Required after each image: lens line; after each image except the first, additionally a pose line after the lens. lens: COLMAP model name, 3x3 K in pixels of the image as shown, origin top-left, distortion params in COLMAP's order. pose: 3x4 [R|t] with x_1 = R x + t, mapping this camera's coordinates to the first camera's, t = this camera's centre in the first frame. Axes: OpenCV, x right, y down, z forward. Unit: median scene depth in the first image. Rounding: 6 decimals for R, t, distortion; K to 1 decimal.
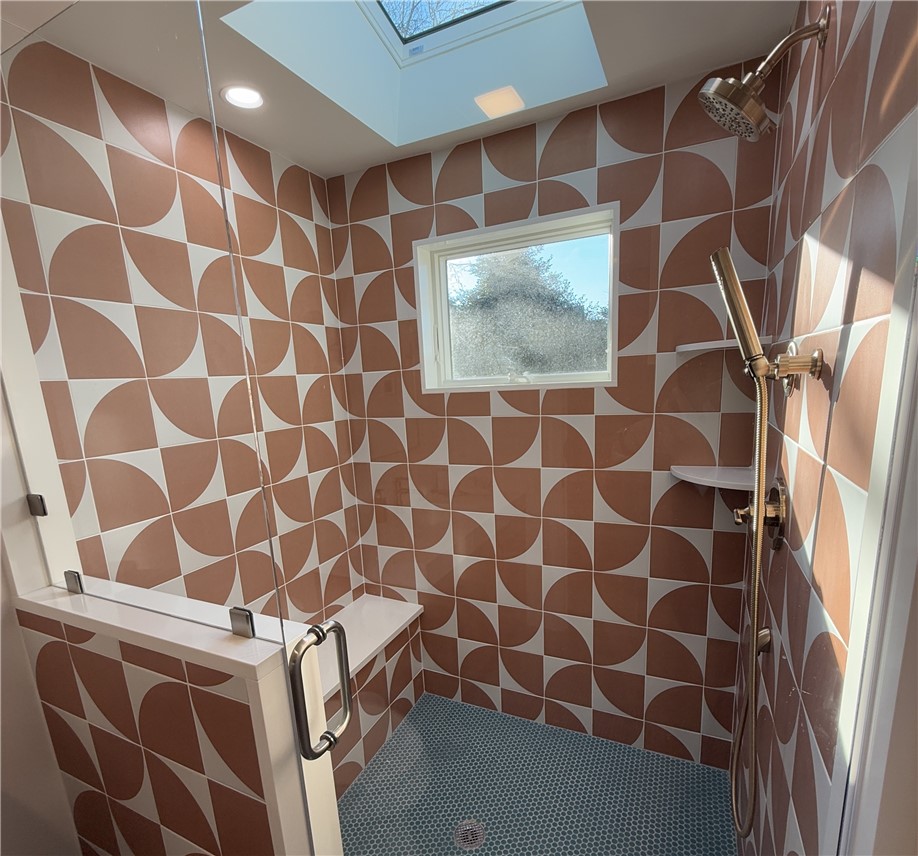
lens RADIAL K [[477.6, 0, 463.4], [0, 477.6, 476.0], [0, 0, 1]] dist [-0.001260, 0.001085]
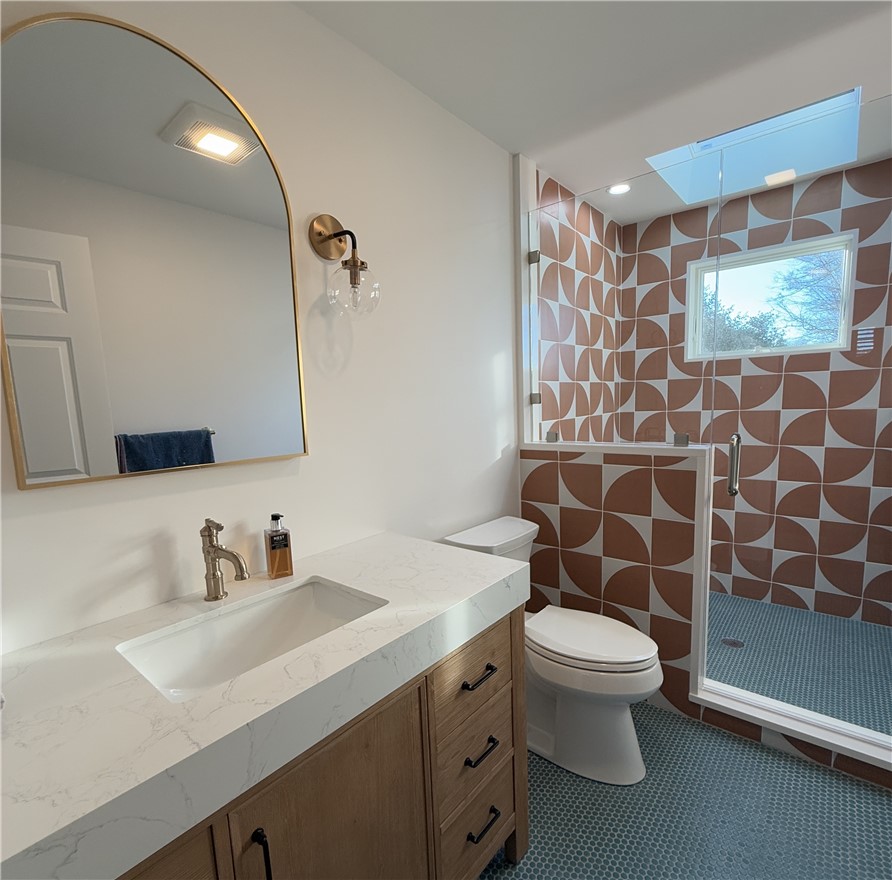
lens RADIAL K [[471.0, 0, 450.0], [0, 471.0, 460.7], [0, 0, 1]] dist [0.002266, -0.002079]
pose [[0.968237, 0.046066, -0.245753, -0.442172], [-0.061393, 0.996593, -0.055069, 0.271327], [0.242379, 0.068408, 0.967767, -0.599592]]
